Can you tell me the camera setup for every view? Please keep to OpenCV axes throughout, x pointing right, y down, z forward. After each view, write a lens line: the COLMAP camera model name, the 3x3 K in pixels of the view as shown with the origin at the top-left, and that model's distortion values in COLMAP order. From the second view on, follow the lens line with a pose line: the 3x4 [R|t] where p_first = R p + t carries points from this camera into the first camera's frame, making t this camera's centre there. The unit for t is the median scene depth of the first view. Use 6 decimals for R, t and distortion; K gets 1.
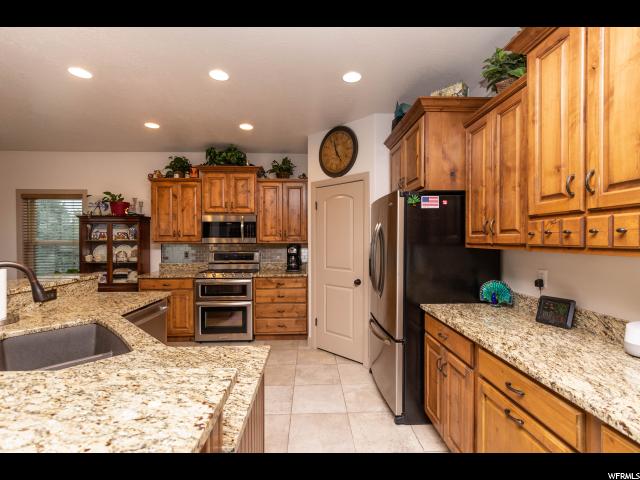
lens RADIAL K [[285.0, 0, 321.0], [0, 285.0, 241.1], [0, 0, 1]] dist [-0.009487, -0.001923]
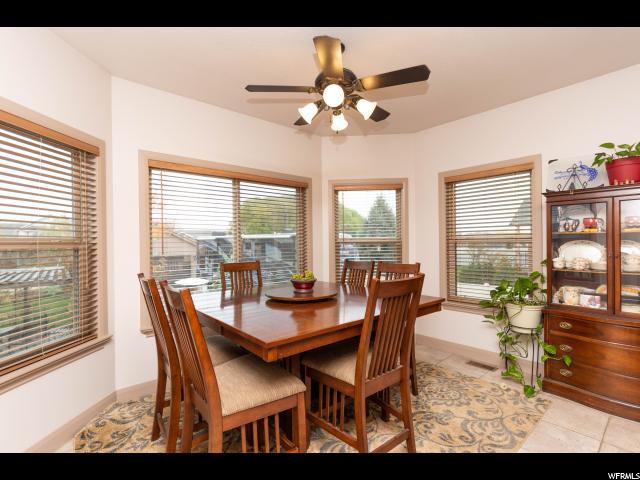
lens RADIAL K [[308.8, 0, 320.8], [0, 308.8, 245.0], [0, 0, 1]] dist [-0.003944, -0.000108]
pose [[0.618551, -0.001480, -0.785743, -0.642009], [0.012382, 0.999892, 0.007864, 0.011470], [0.785647, -0.014594, 0.618503, 0.201418]]
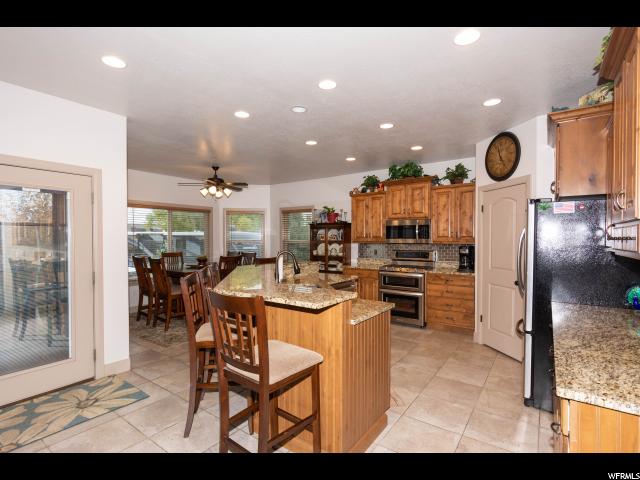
lens RADIAL K [[308.8, 0, 318.7], [0, 308.8, 243.1], [0, 0, 1]] dist [-0.003944, -0.000108]
pose [[0.779684, 0.012881, -0.626041, 0.203521], [-0.008342, 0.999913, 0.010184, -0.003690], [0.626118, -0.002717, 0.779724, -0.245213]]
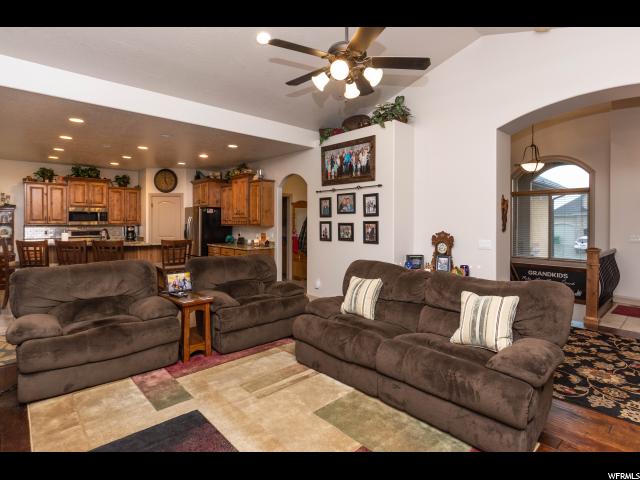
lens RADIAL K [[342.0, 0, 324.1], [0, 342.0, 224.0], [0, 0, 1]] dist [-0.007239, -0.000949]
pose [[0.759314, -0.001253, 0.650724, -0.577240], [0.001617, 0.999999, 0.000038, 0.005266], [-0.650723, 0.001023, 0.759315, -1.389025]]
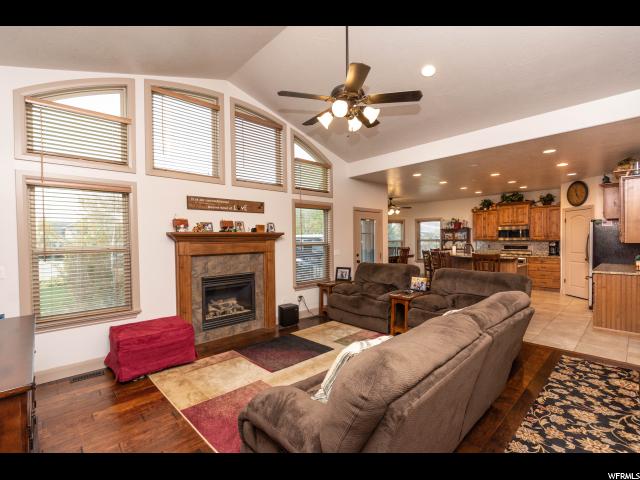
lens RADIAL K [[285.0, 0, 321.7], [0, 285.0, 245.4], [0, 0, 1]] dist [-0.009487, -0.001923]
pose [[0.639482, 0.014266, -0.768674, 0.360378], [0.000257, 0.999824, 0.018770, 0.006022], [0.768806, -0.012200, 0.639365, -1.345625]]
